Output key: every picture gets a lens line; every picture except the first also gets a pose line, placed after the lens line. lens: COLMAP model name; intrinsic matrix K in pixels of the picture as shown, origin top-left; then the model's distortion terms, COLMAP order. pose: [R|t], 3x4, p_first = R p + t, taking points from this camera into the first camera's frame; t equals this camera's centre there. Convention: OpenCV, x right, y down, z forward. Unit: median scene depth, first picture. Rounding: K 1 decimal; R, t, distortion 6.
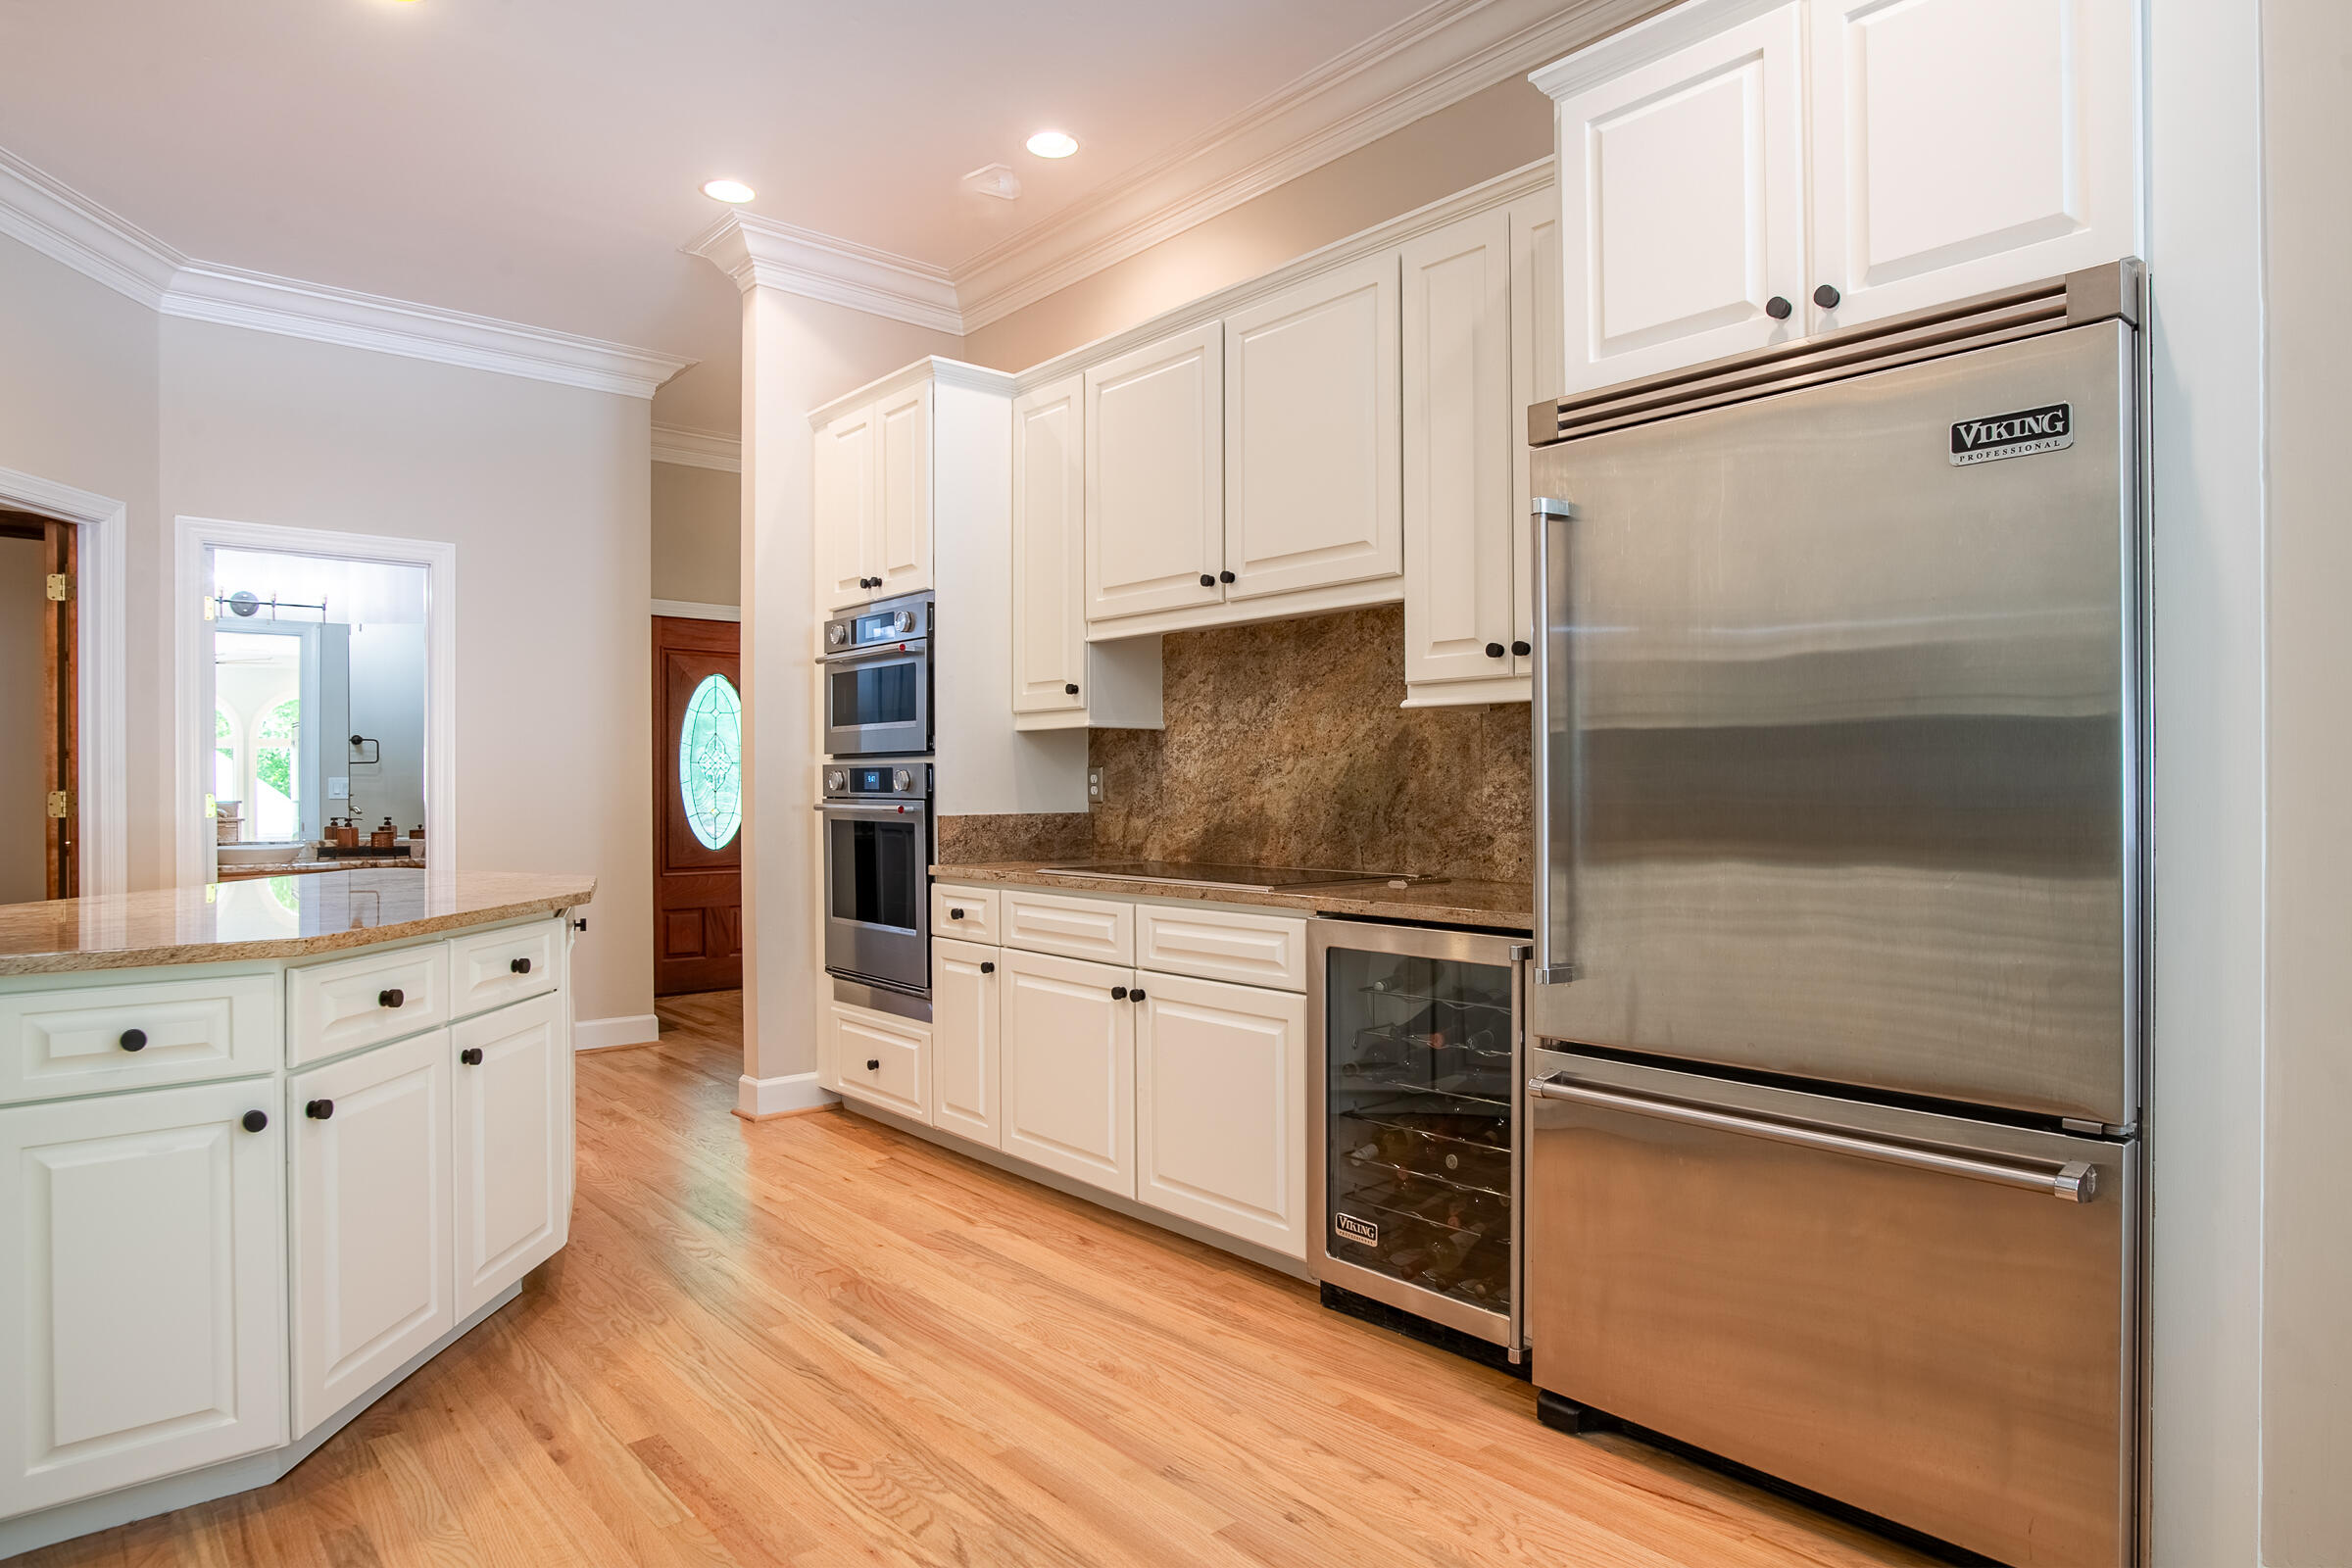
lens RADIAL K [[1356.8, 0, 1184.7], [0, 1356.8, 790.7], [0, 0, 1]] dist [-0.039794, 0.017517]
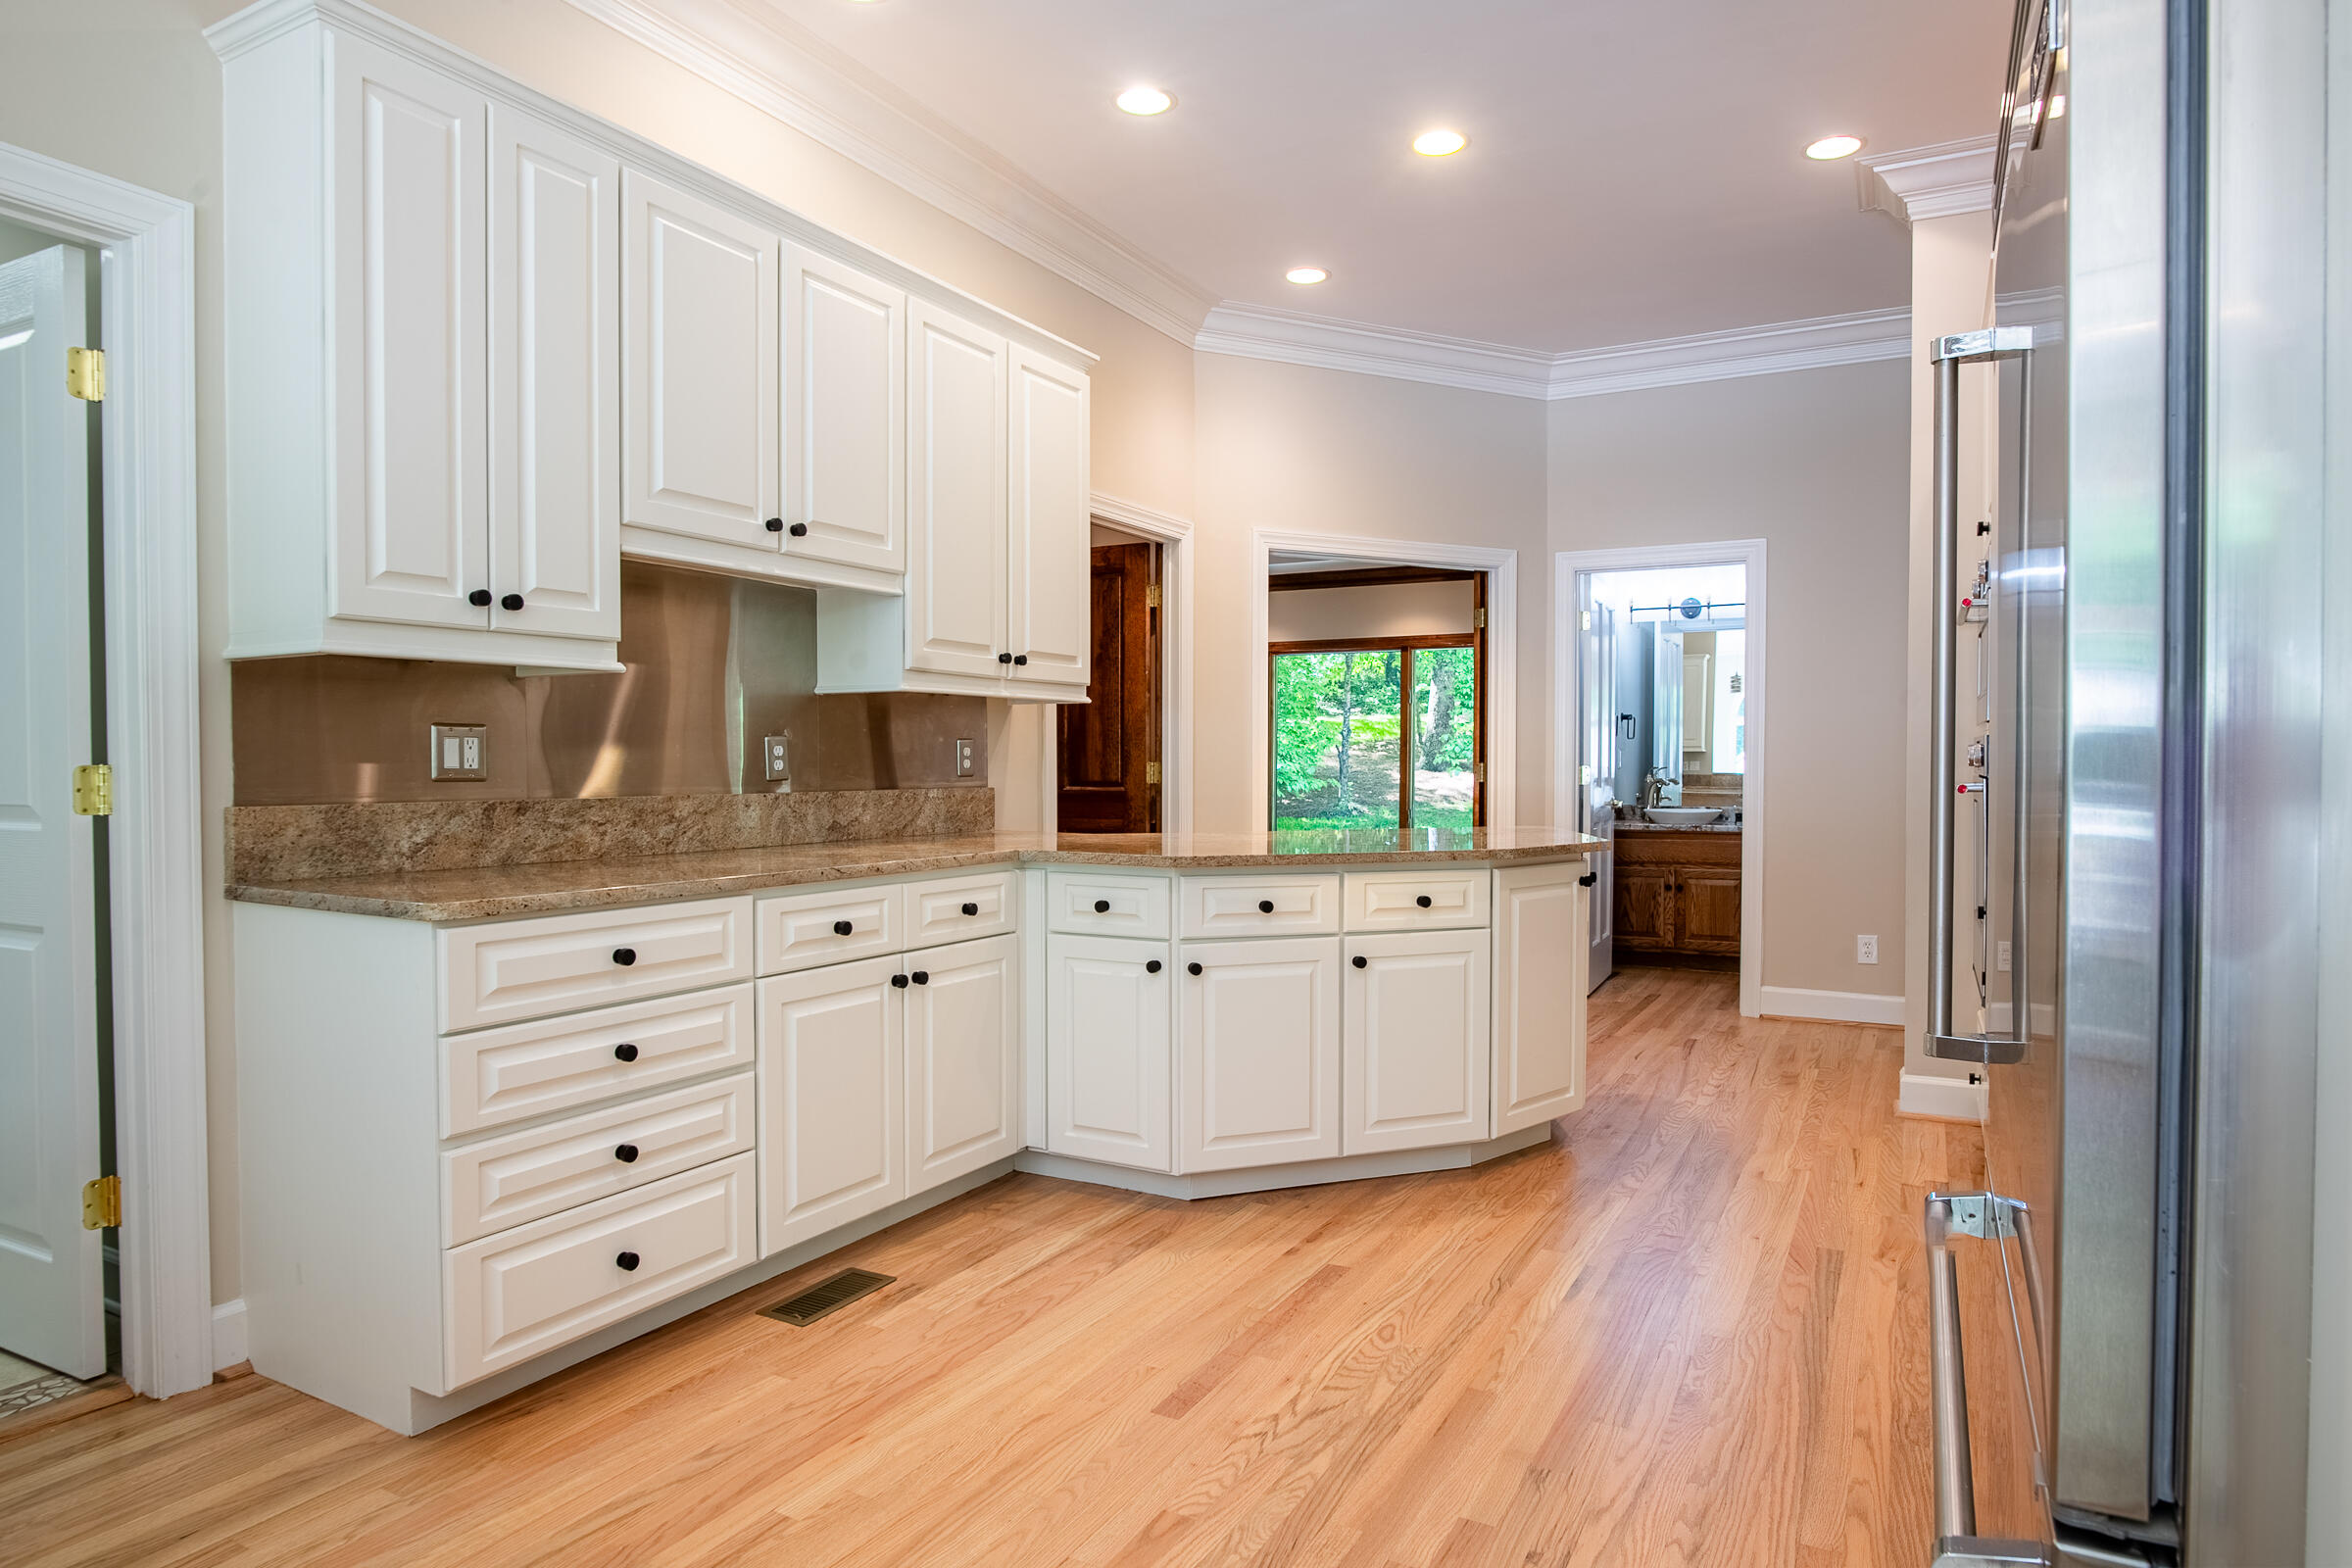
lens RADIAL K [[1356.8, 0, 1184.7], [0, 1356.8, 790.7], [0, 0, 1]] dist [-0.039794, 0.017517]
pose [[0.344933, 0.023180, -0.938341, 0.595797], [-0.004587, 0.999725, 0.023010, -0.003396], [0.938616, -0.003632, 0.344944, 0.322714]]
